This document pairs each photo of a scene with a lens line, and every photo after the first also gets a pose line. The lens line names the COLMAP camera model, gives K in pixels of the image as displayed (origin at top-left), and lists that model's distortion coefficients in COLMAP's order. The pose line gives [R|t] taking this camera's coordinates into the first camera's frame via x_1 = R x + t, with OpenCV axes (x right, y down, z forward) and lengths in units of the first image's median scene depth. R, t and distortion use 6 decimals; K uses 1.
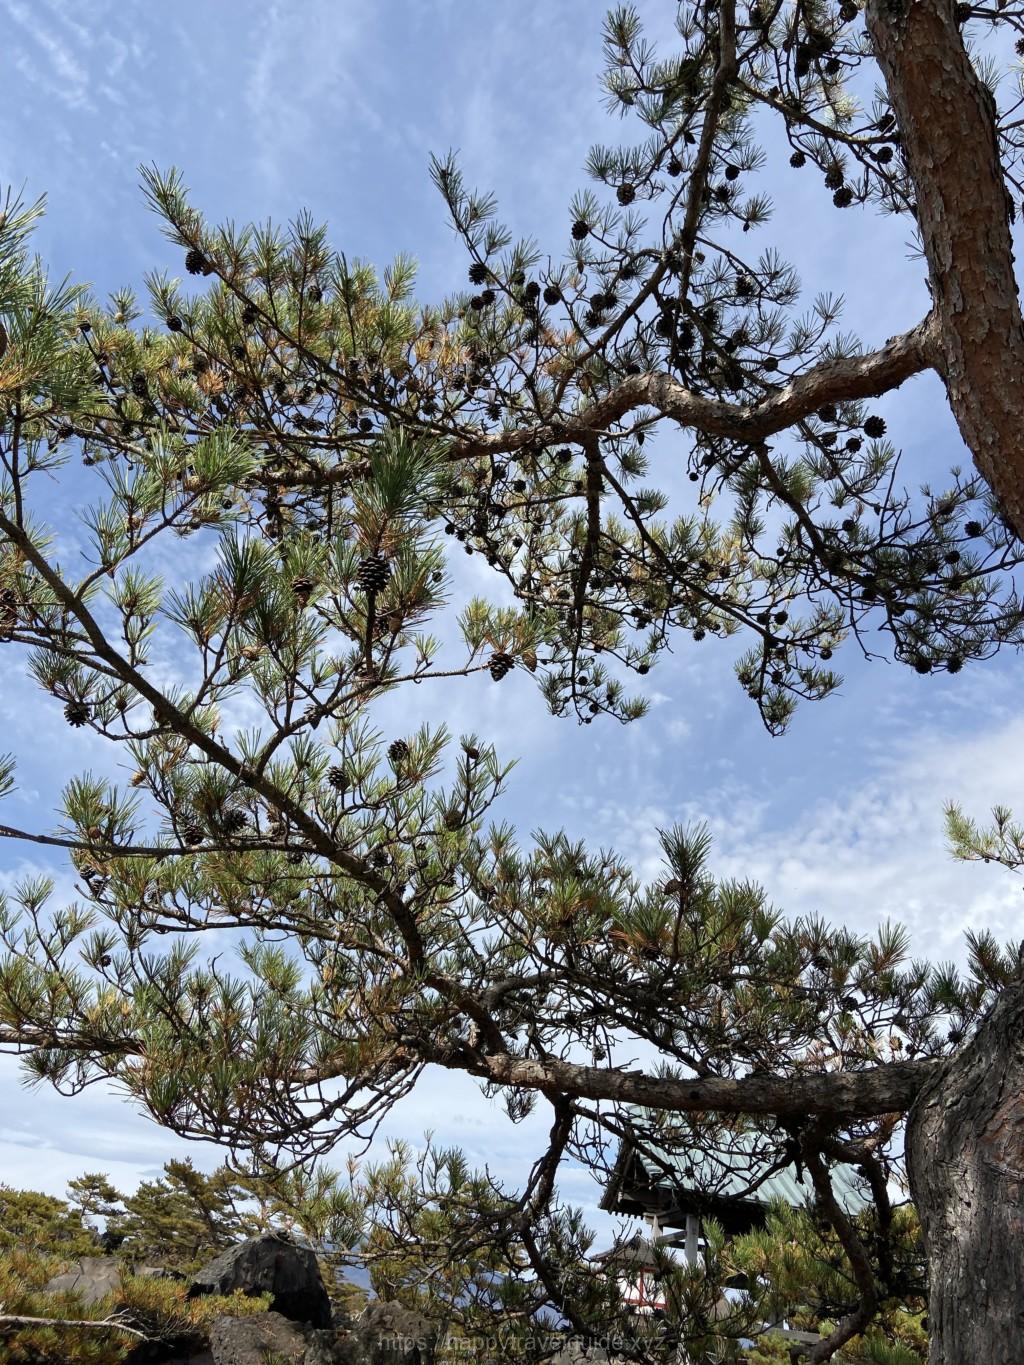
lens RADIAL K [[1042.8, 0, 542.9], [0, 1042.8, 673.0], [0, 0, 1]] dist [0.152982, -0.192130]
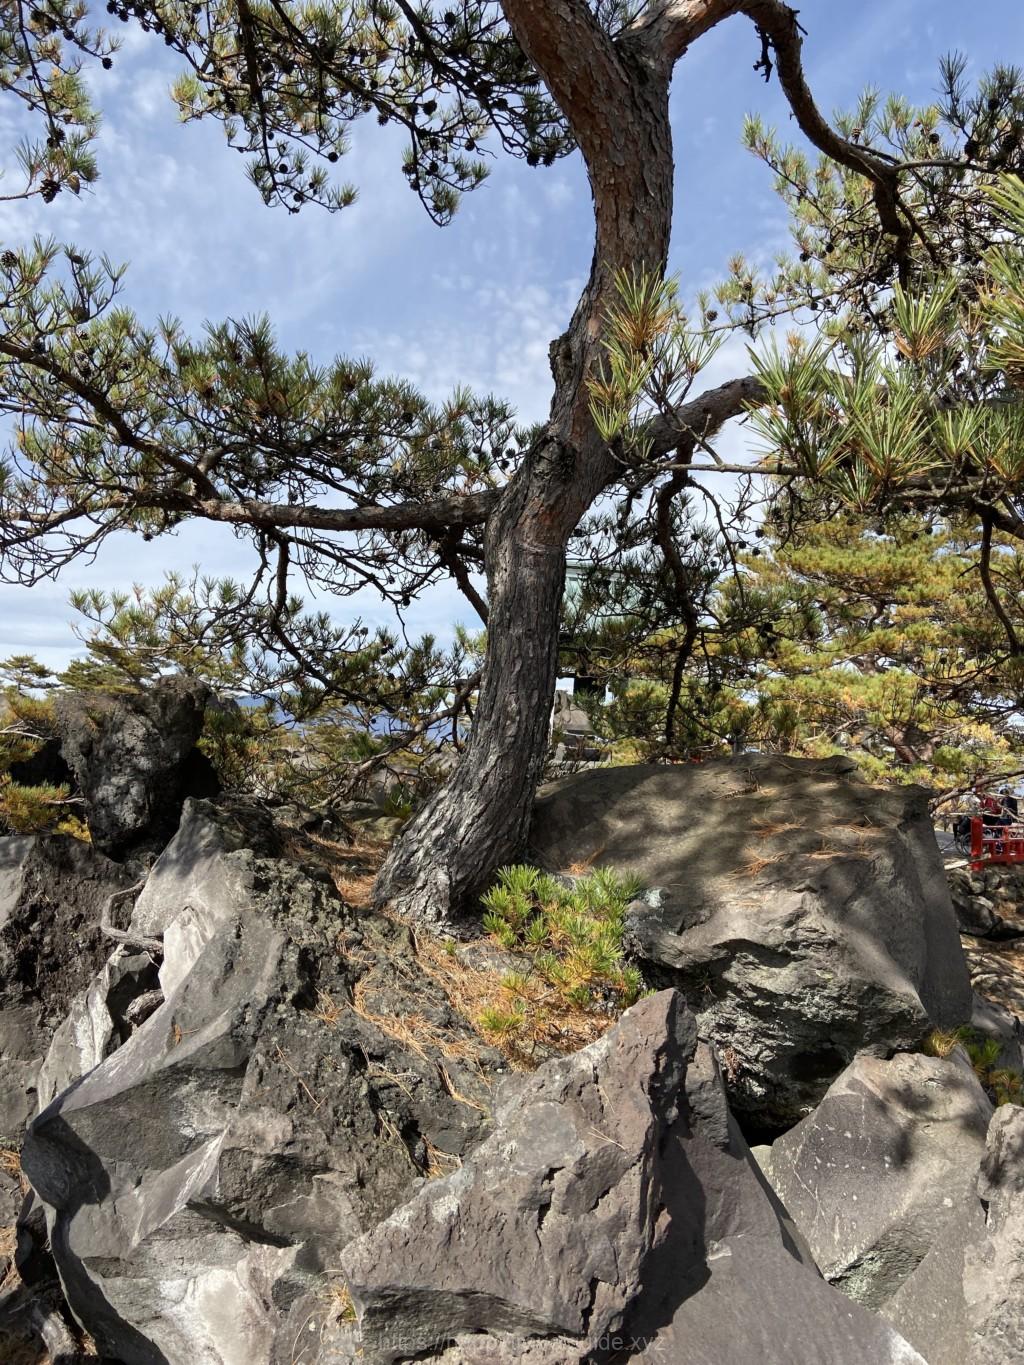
lens RADIAL K [[1042.8, 0, 542.9], [0, 1042.8, 673.0], [0, 0, 1]] dist [0.152982, -0.192130]
pose [[0.994353, -0.062418, 0.085822, 0.202859], [0.016187, 0.888478, 0.458633, -0.037704], [-0.104878, -0.454654, 0.884472, -0.253837]]
